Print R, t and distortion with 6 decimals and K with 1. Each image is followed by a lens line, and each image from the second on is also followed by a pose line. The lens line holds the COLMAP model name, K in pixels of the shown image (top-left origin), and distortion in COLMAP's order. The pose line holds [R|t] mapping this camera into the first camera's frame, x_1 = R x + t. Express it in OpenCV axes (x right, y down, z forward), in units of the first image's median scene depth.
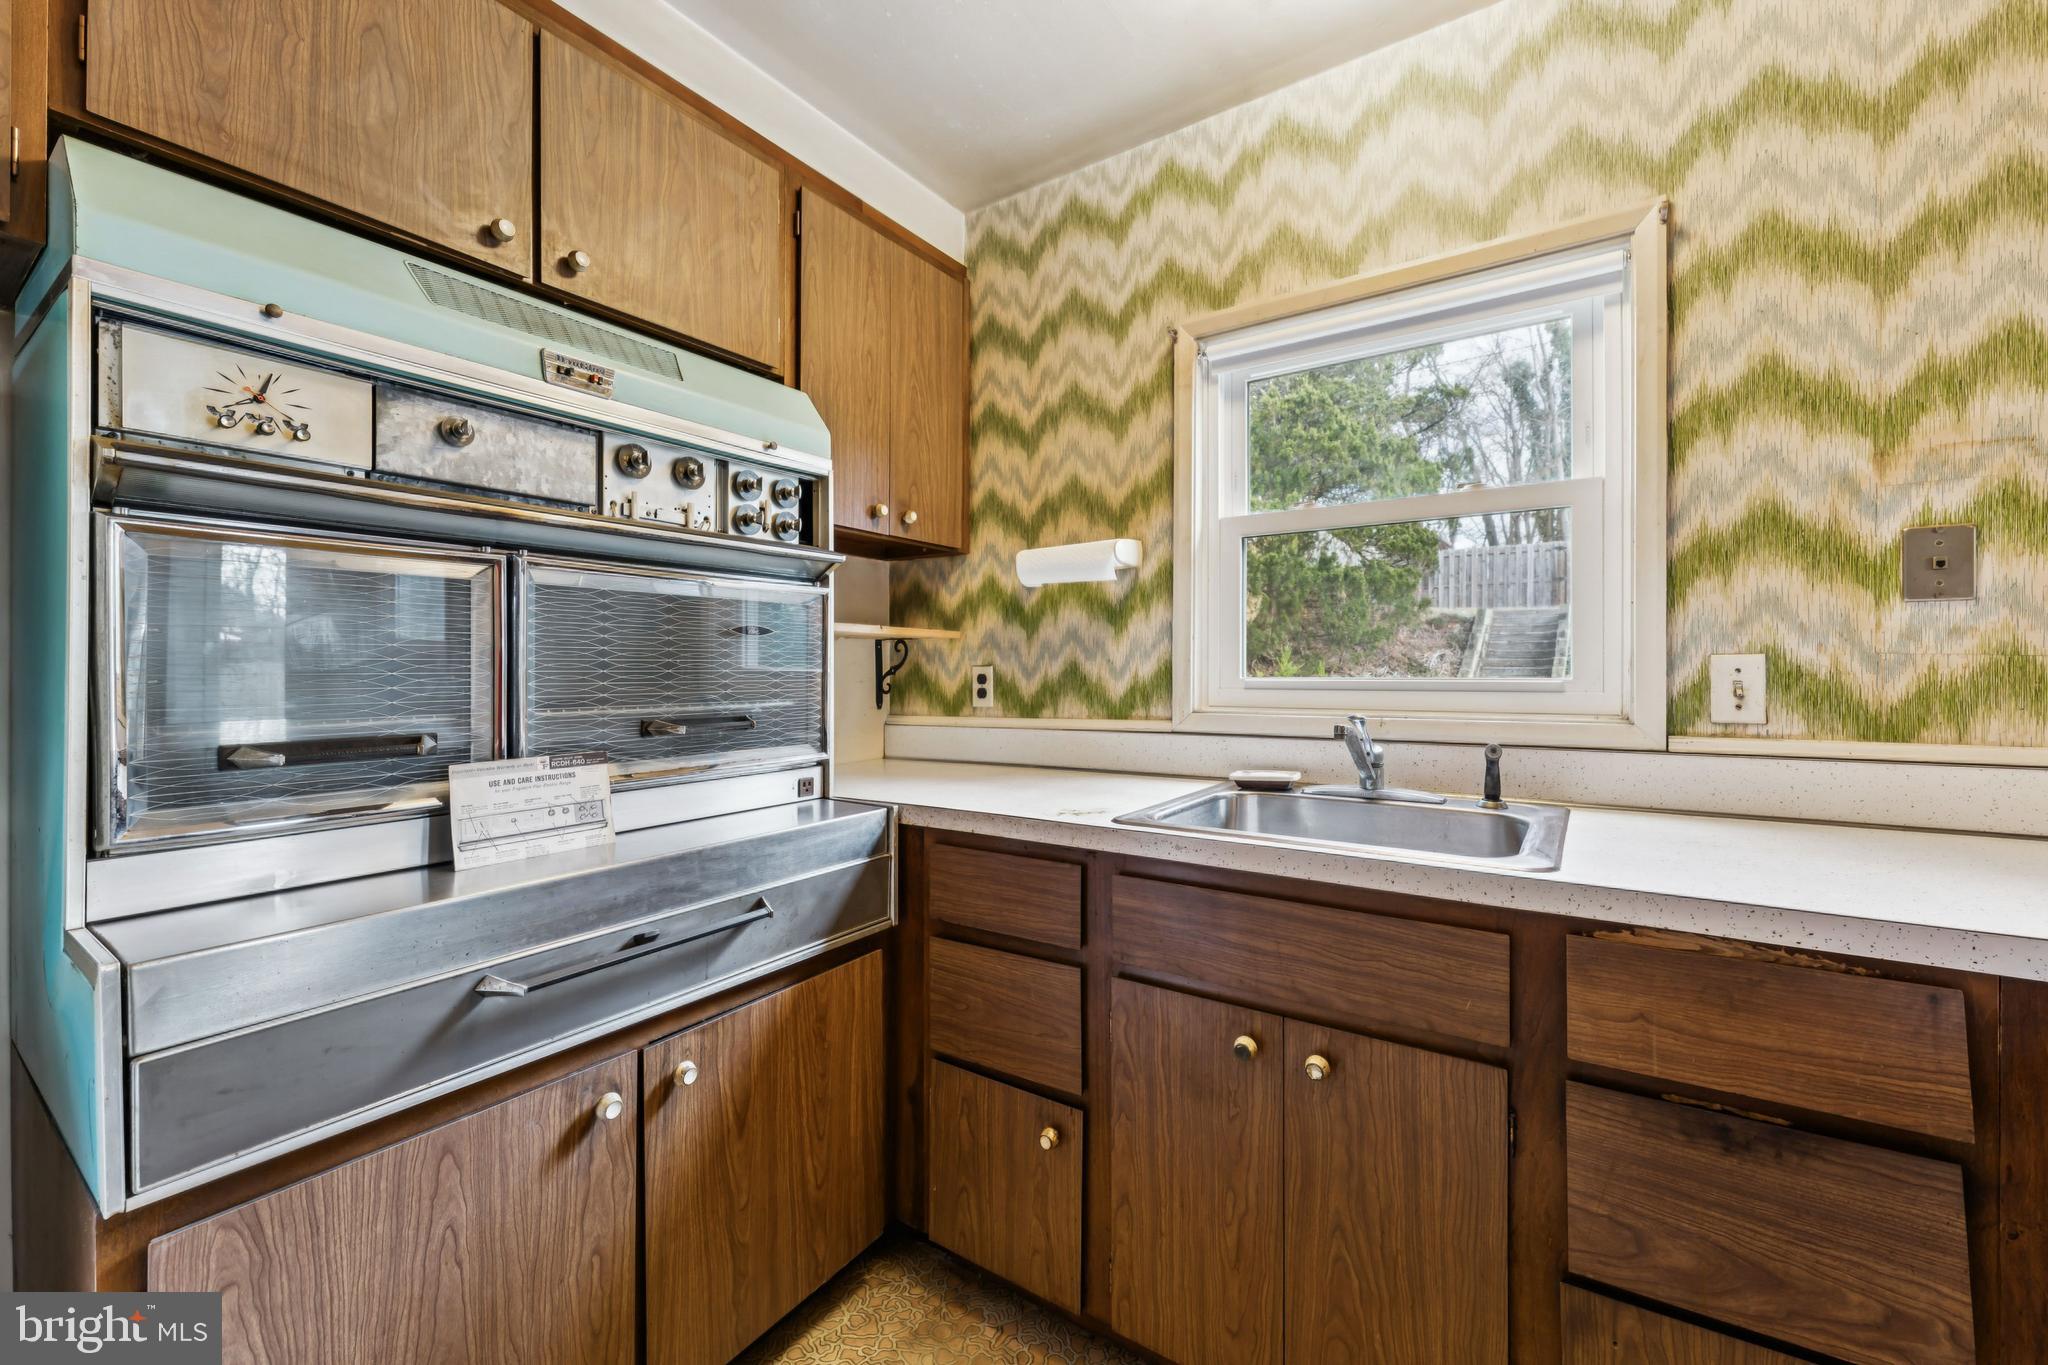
lens RADIAL K [[823.7, 0, 1021.0], [0, 823.7, 672.1], [0, 0, 1]] dist [-0.000676, 0.000004]
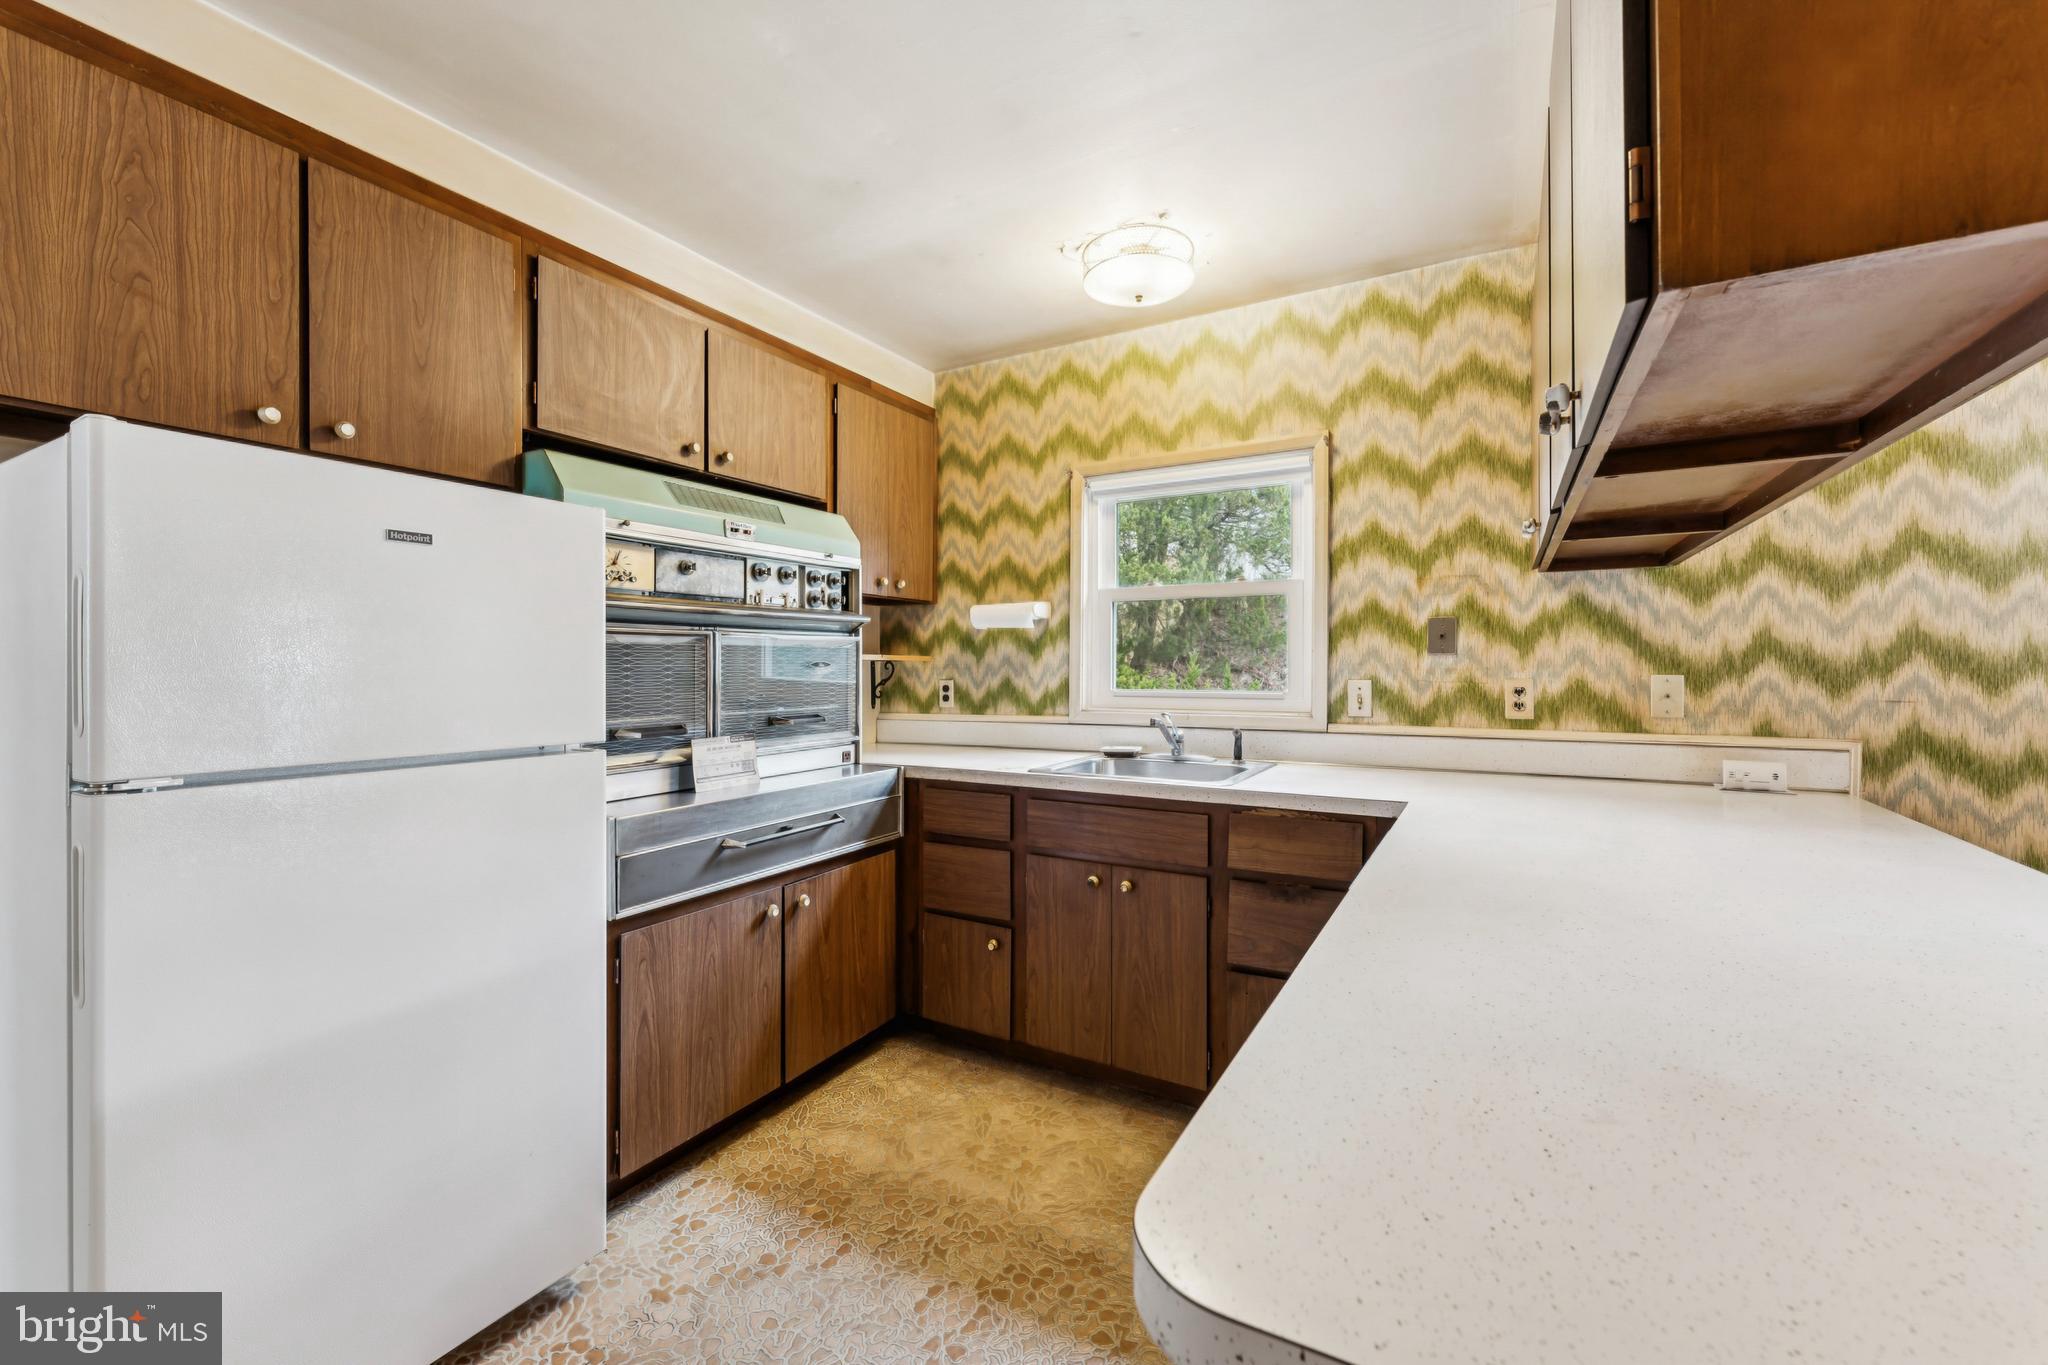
lens RADIAL K [[823.7, 0, 1021.0], [0, 823.7, 672.1], [0, 0, 1]] dist [-0.000676, 0.000004]
pose [[0.996984, 0.001287, 0.077594, -0.037766], [-0.001723, 0.999983, 0.005553, -0.040541], [-0.077585, -0.005670, 0.996970, -0.675419]]
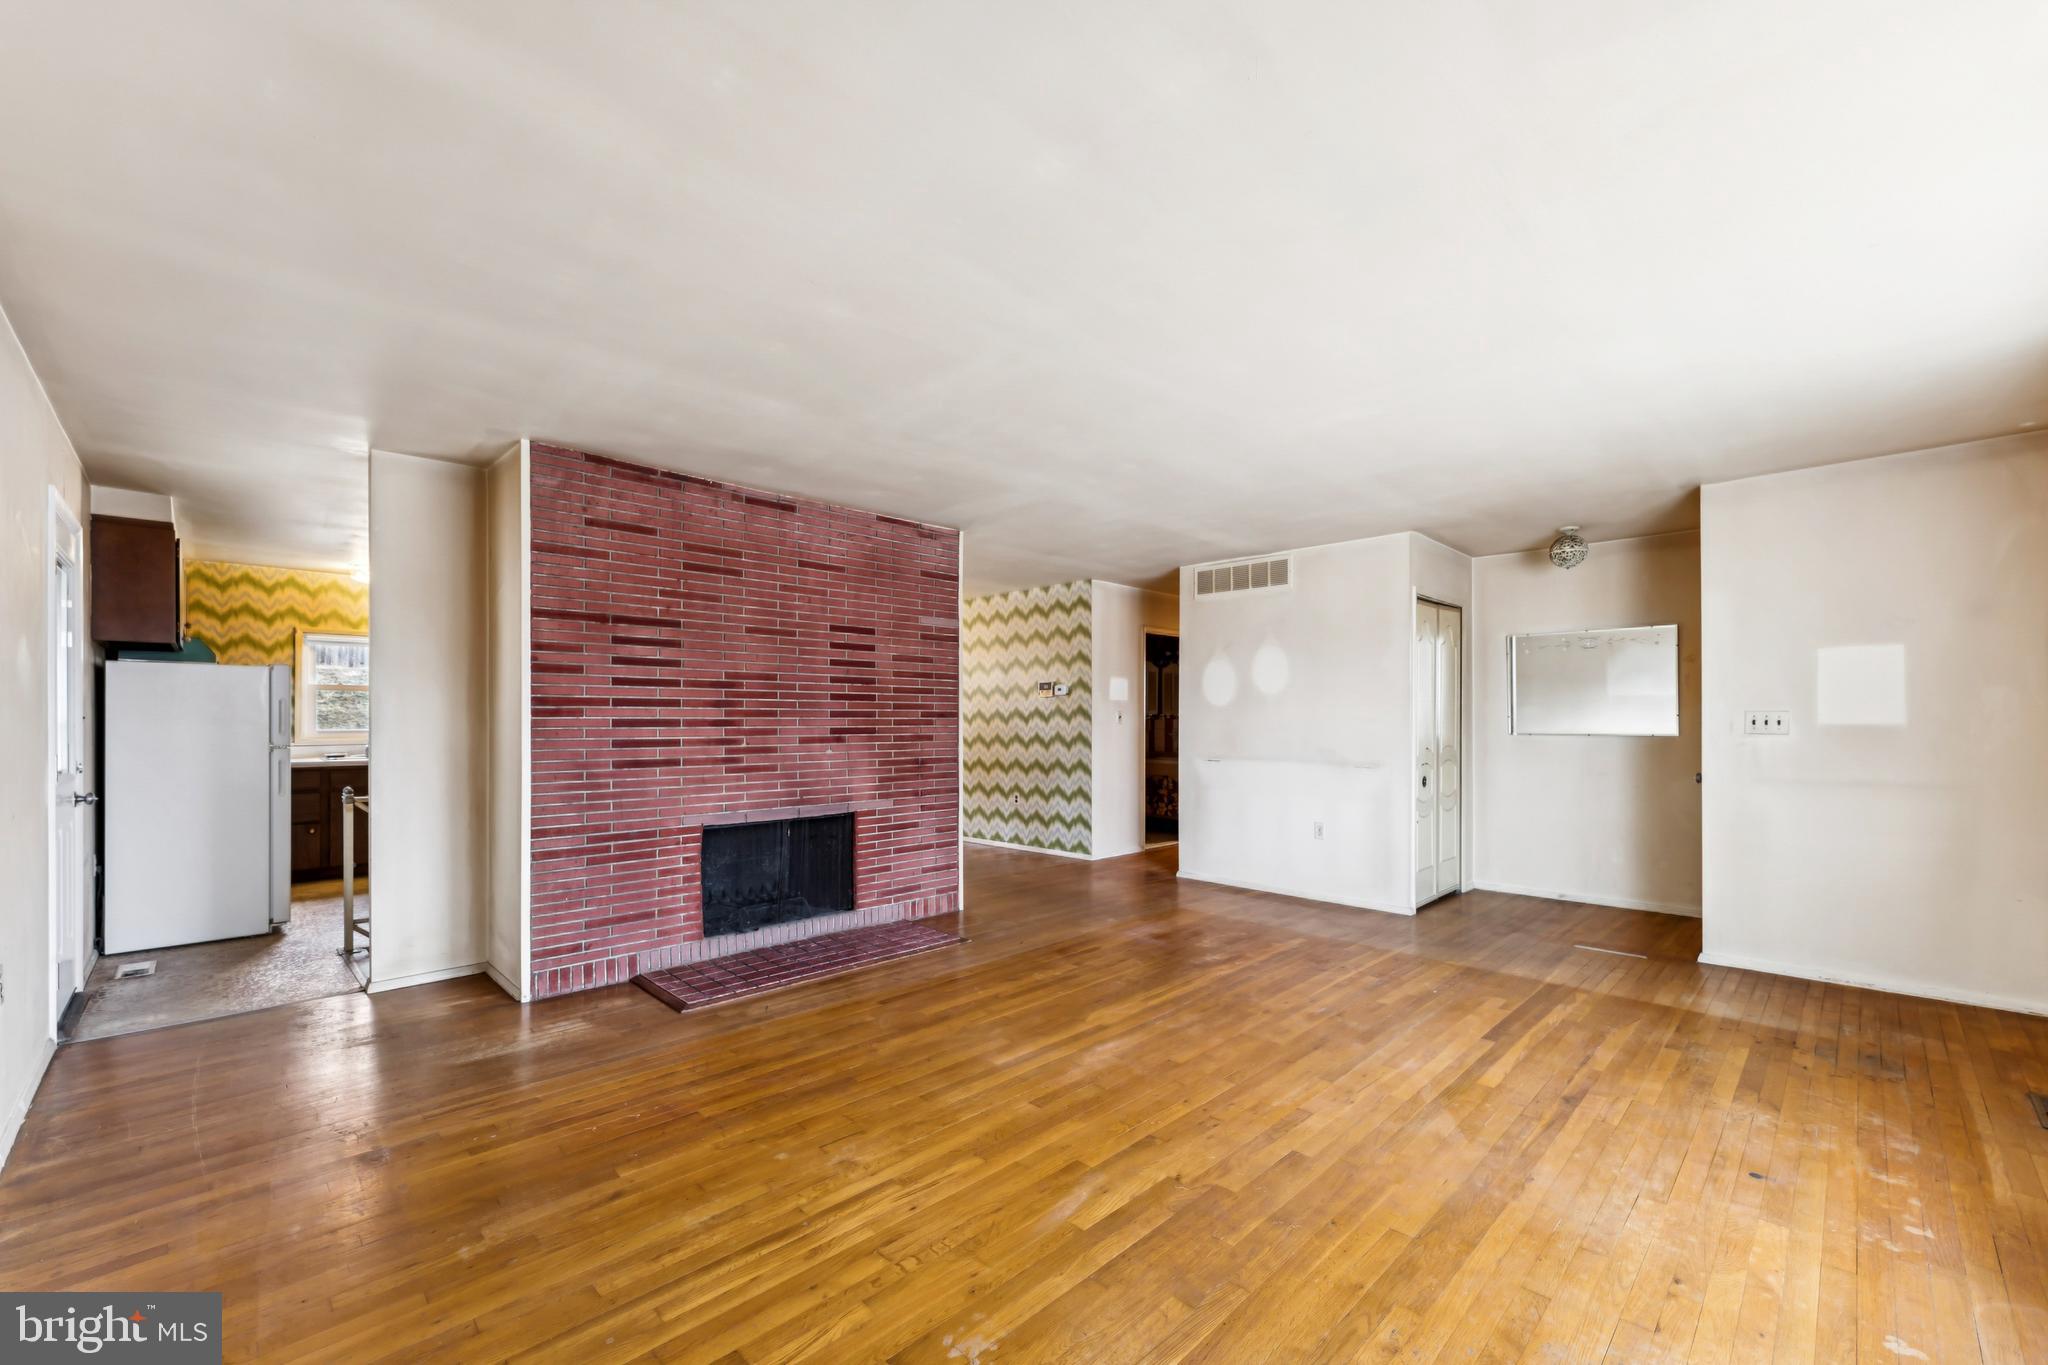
lens RADIAL K [[834.9, 0, 1037.6], [0, 834.9, 715.7], [0, 0, 1]] dist [0.000062, 0.000005]
pose [[0.180378, 0.006316, 0.983577, -3.135936], [-0.000470, 0.999980, -0.006335, -0.035958], [-0.983597, 0.000681, 0.180377, -3.132897]]
